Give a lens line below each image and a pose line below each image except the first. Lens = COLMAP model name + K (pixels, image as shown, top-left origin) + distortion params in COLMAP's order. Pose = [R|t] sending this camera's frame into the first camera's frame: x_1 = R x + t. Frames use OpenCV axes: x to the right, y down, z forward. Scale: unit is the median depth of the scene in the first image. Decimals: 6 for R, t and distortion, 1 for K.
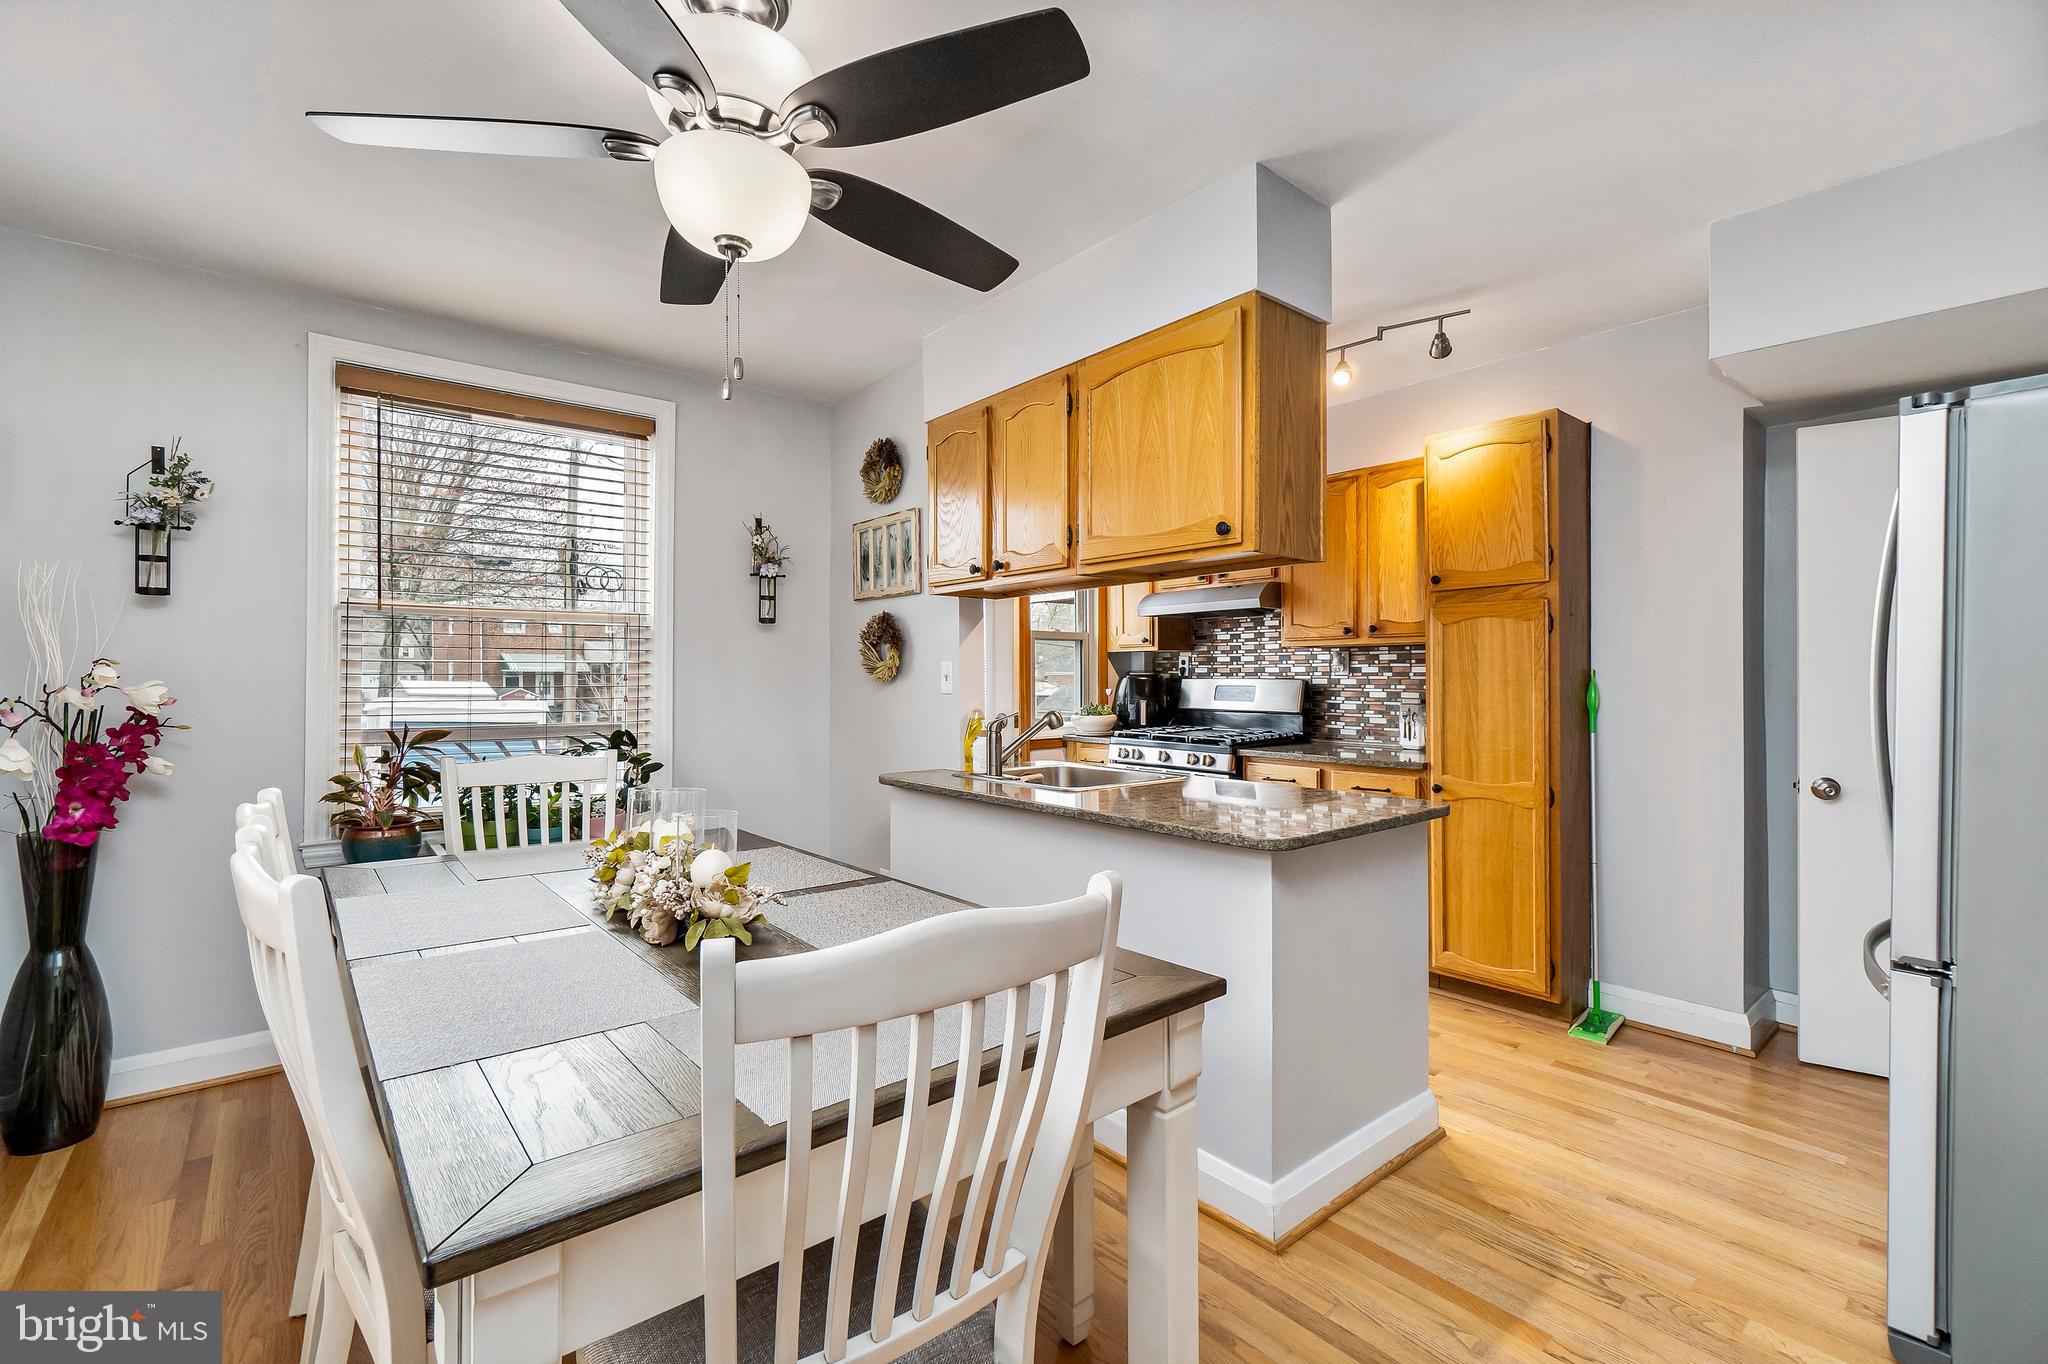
lens RADIAL K [[889.9, 0, 1022.3], [0, 889.9, 676.8], [0, 0, 1]] dist [0.003345, 0.000237]
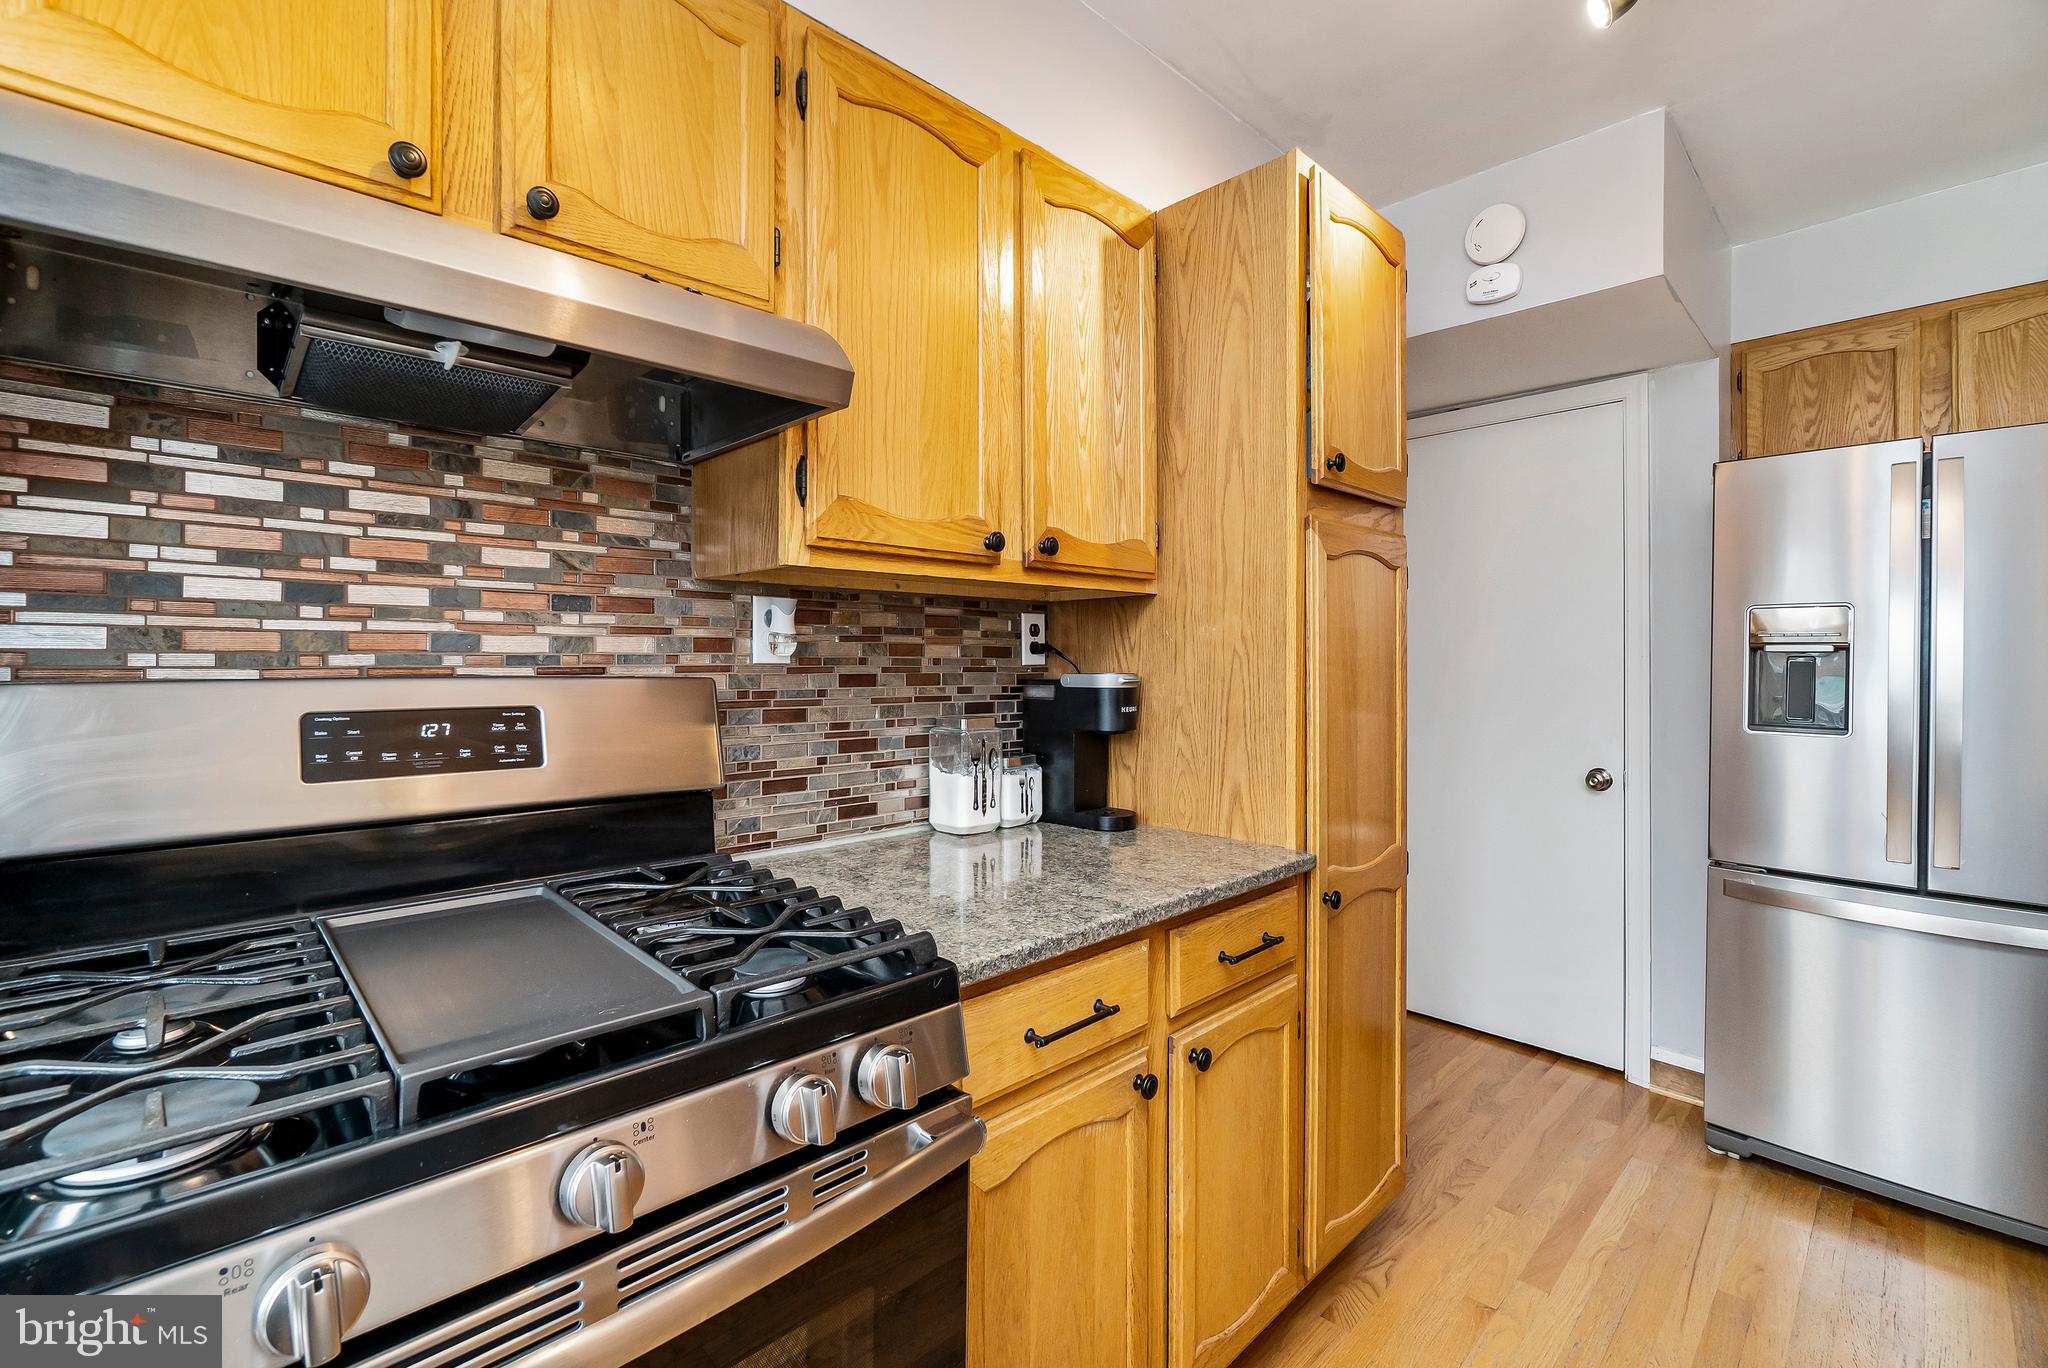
lens RADIAL K [[877.8, 0, 1023.0], [0, 877.8, 667.4], [0, 0, 1]] dist [-0.000227, -0.000006]
pose [[-0.070125, -0.010627, 0.997482, 0.002578], [0.001033, 0.999942, 0.010726, -0.003181], [-0.997538, 0.001783, -0.070110, 0.835696]]
